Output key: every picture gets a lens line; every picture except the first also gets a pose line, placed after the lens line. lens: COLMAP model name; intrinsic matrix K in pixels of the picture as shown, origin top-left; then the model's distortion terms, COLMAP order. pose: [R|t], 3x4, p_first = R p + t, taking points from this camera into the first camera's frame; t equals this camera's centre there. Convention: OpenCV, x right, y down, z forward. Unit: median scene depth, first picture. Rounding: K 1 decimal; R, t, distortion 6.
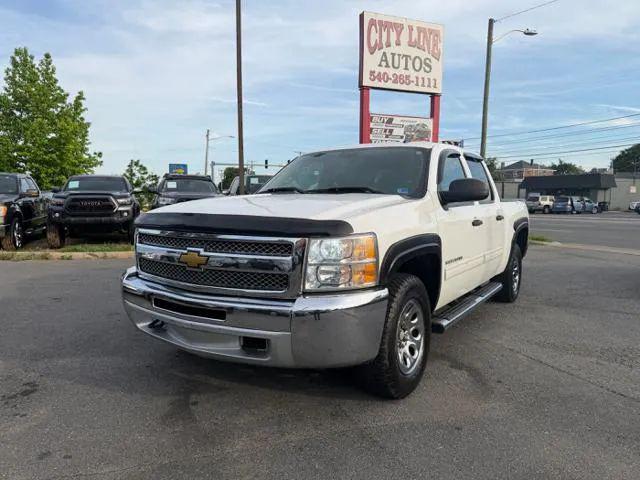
lens RADIAL K [[455.6, 0, 321.4], [0, 455.6, 245.6], [0, 0, 1]] dist [0.014328, -0.030891]
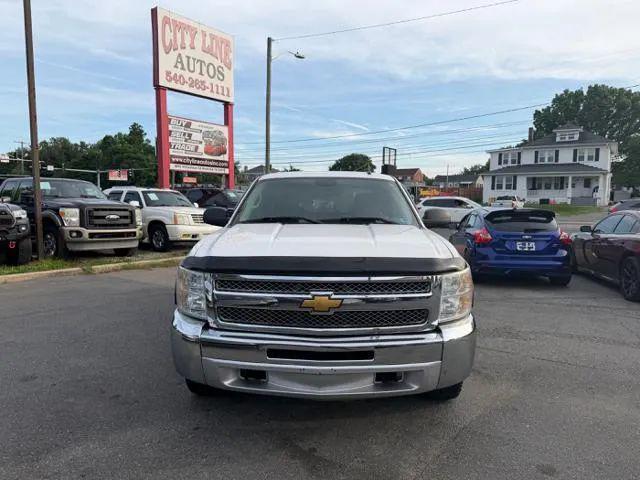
lens RADIAL K [[455.6, 0, 320.8], [0, 455.6, 242.5], [0, 0, 1]] dist [0.014328, -0.030891]
pose [[0.855246, -0.039010, 0.516752, -0.120112], [0.042388, 0.999087, 0.005268, -0.016256], [-0.516485, 0.017399, 0.856119, 0.024439]]
